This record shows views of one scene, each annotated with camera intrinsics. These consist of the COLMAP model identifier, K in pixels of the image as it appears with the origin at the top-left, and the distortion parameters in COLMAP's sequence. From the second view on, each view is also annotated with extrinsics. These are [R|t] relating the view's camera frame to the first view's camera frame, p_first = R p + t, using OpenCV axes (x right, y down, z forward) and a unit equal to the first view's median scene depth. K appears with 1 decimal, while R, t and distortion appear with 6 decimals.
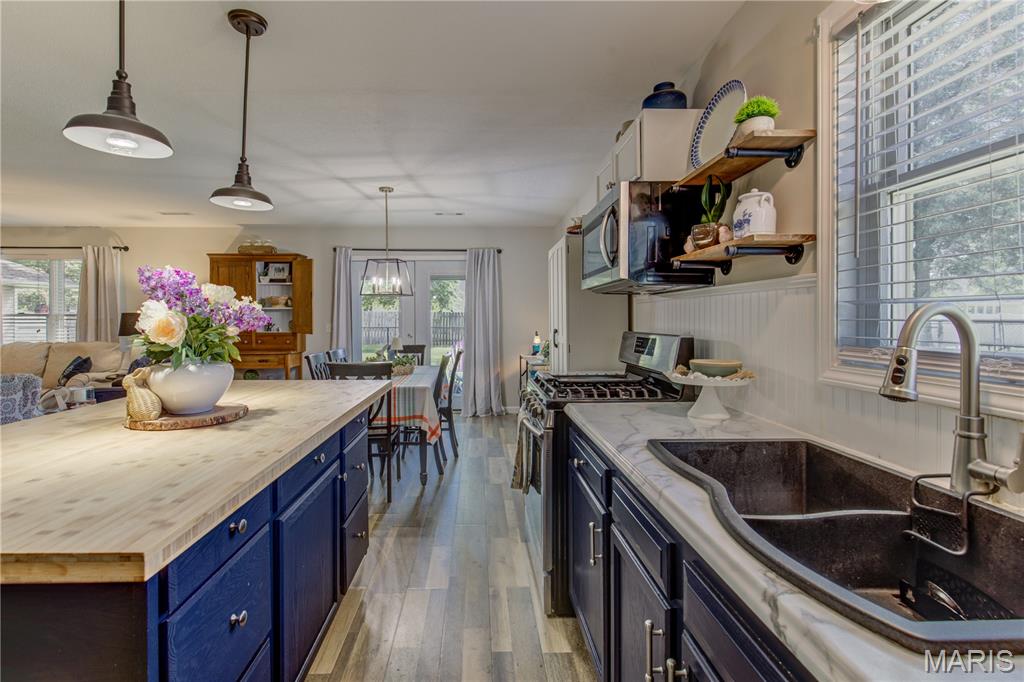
lens RADIAL K [[477.8, 0, 491.8], [0, 477.8, 318.1], [0, 0, 1]] dist [-0.000901, -0.000004]
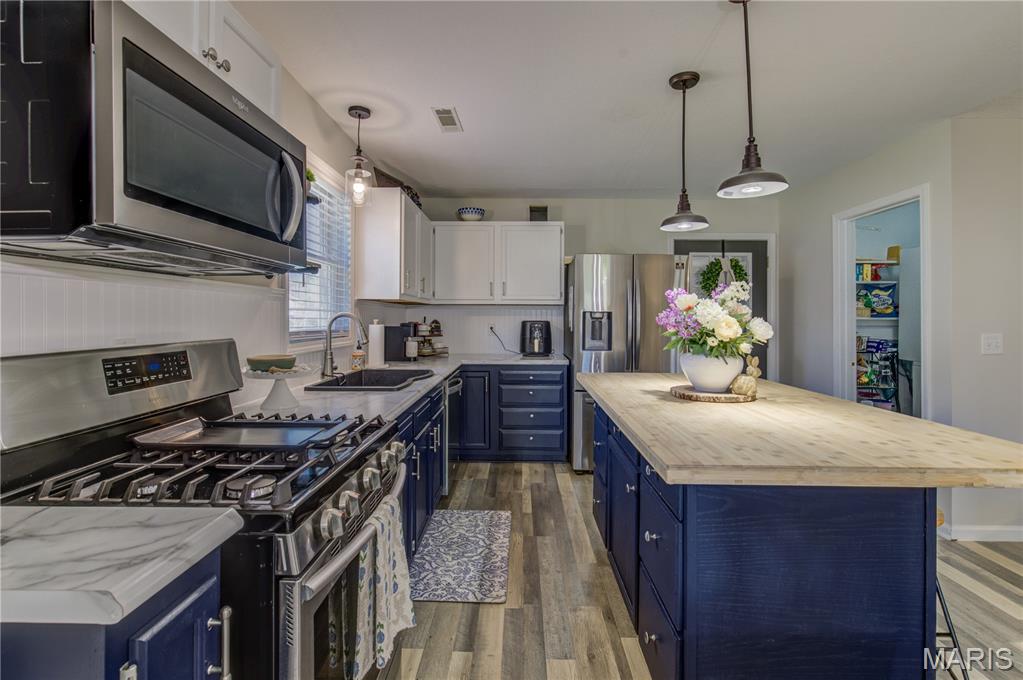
lens RADIAL K [[477.4, 0, 510.4], [0, 477.4, 319.1], [0, 0, 1]] dist [-0.002195, -0.000283]
pose [[-0.998806, -0.006093, 0.048471, -0.039850], [-0.005935, 0.999977, 0.003401, -0.000511], [-0.048491, 0.003109, -0.998819, 0.616283]]
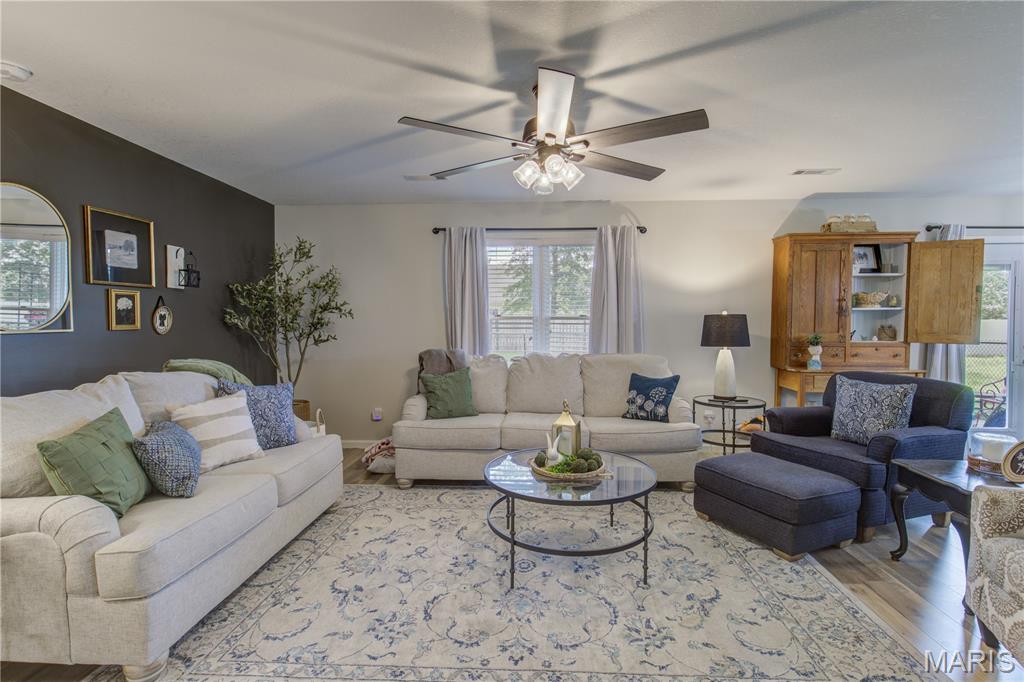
lens RADIAL K [[468.4, 0, 517.2], [0, 468.4, 336.4], [0, 0, 1]] dist [-0.002507, -0.000047]
pose [[0.997356, 0.003238, -0.072596, -0.948935], [-0.001234, 0.999617, 0.027642, 0.002215], [0.072657, -0.027479, 0.996978, 0.254822]]
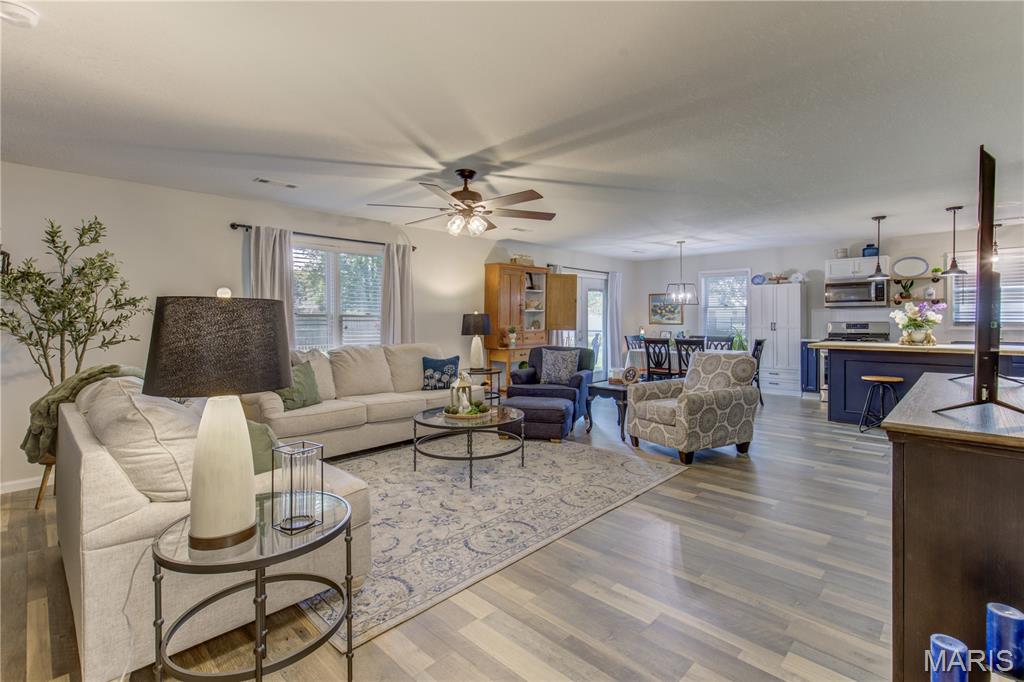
lens RADIAL K [[476.8, 0, 517.6], [0, 476.8, 320.1], [0, 0, 1]] dist [0.000868, 0.000141]
pose [[0.709854, -0.004085, 0.704337, -1.362466], [0.005103, 0.999987, 0.000656, 0.002632], [-0.704330, 0.003129, 0.709866, 0.153470]]
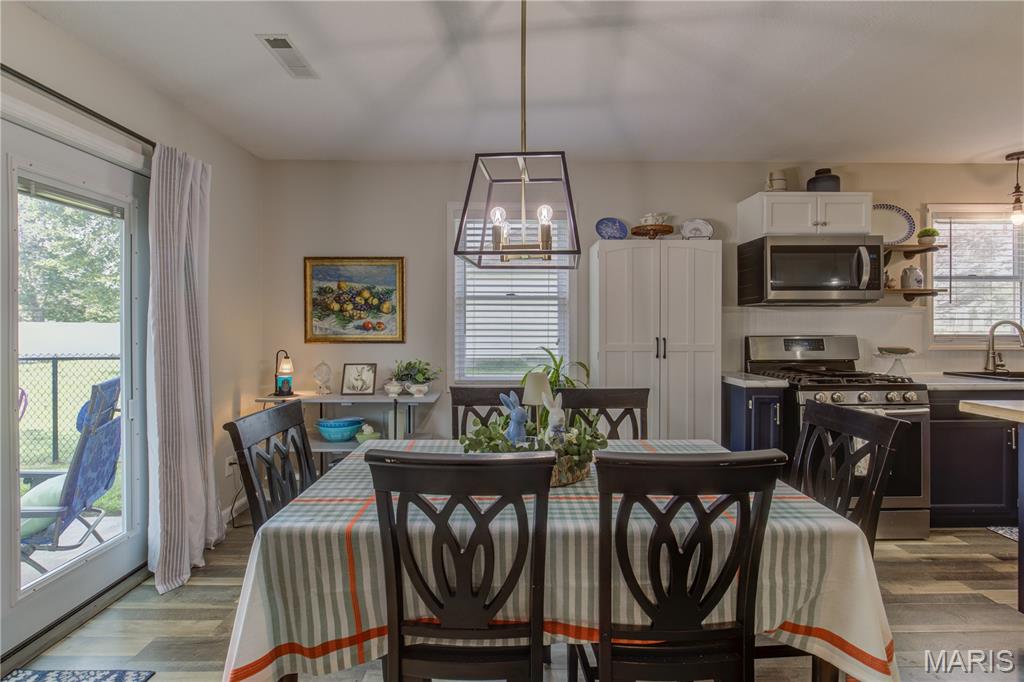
lens RADIAL K [[471.9, 0, 514.2], [0, 471.9, 329.6], [0, 0, 1]] dist [-0.000686, 0.000193]
pose [[0.013810, -0.005532, 0.999889, -0.435368], [0.001899, 0.999983, 0.005506, 0.002260], [-0.999903, 0.001823, 0.013820, 0.747948]]
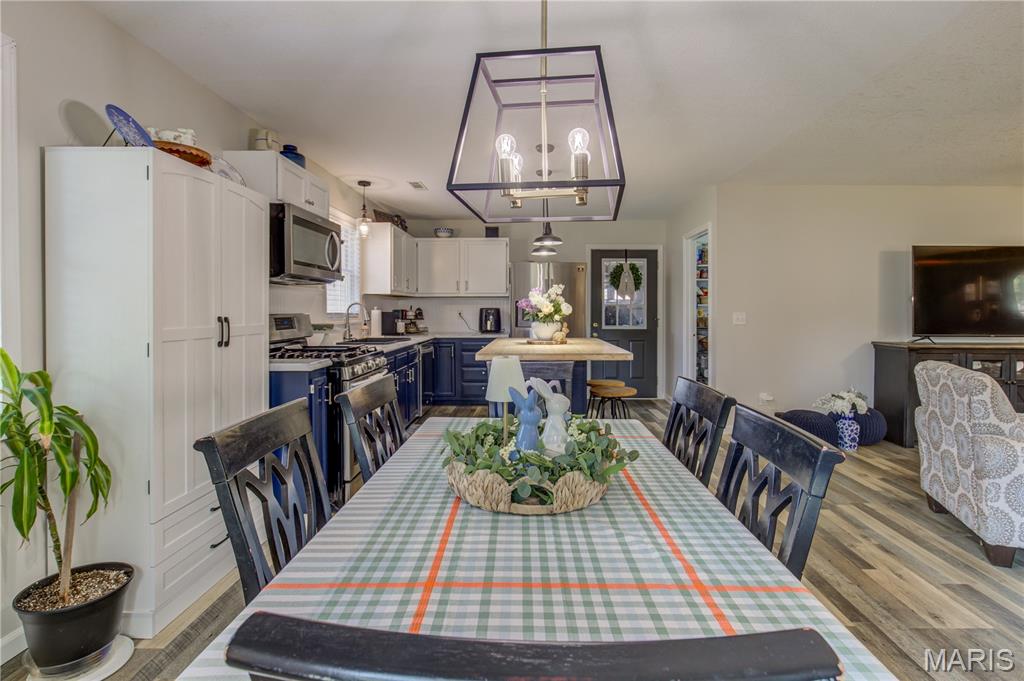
lens RADIAL K [[487.8, 0, 523.7], [0, 487.8, 314.8], [0, 0, 1]] dist [-0.012082, 0.000131]
pose [[-0.999324, -0.001035, 0.036748, -0.161335], [-0.000655, 0.999946, 0.010353, 0.008289], [-0.036757, 0.010321, -0.999271, 0.953109]]
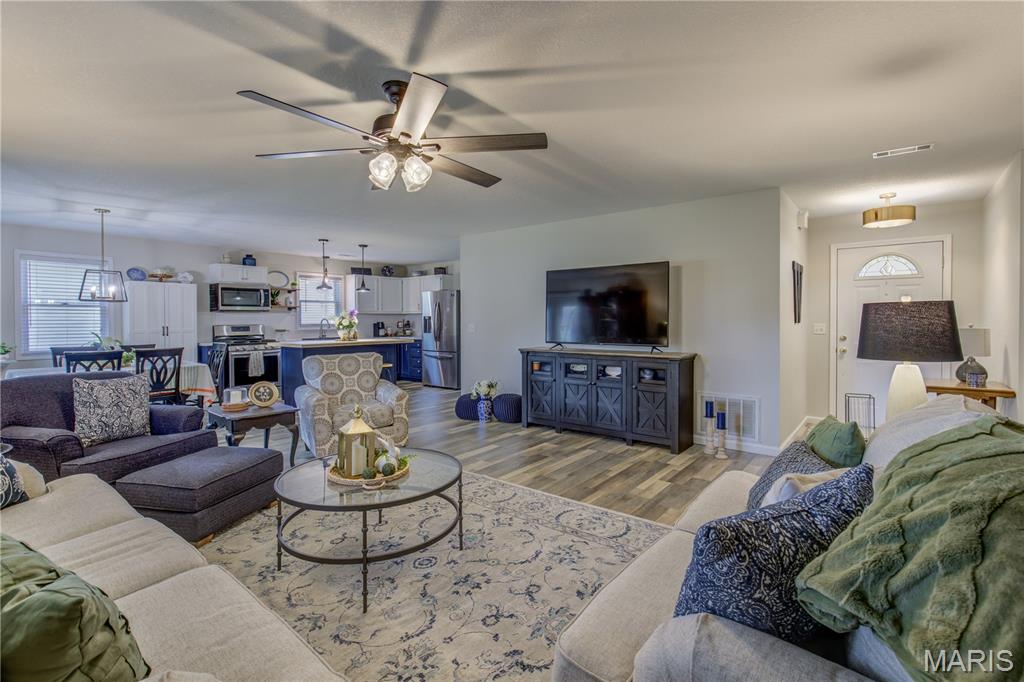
lens RADIAL K [[466.0, 0, 518.9], [0, 466.0, 327.2], [0, 0, 1]] dist [-0.000581, -0.000227]
pose [[-0.771455, -0.005828, 0.636257, -1.293915], [0.005521, 0.999859, 0.015852, 0.003027], [-0.636259, 0.015742, -0.771315, 0.919893]]
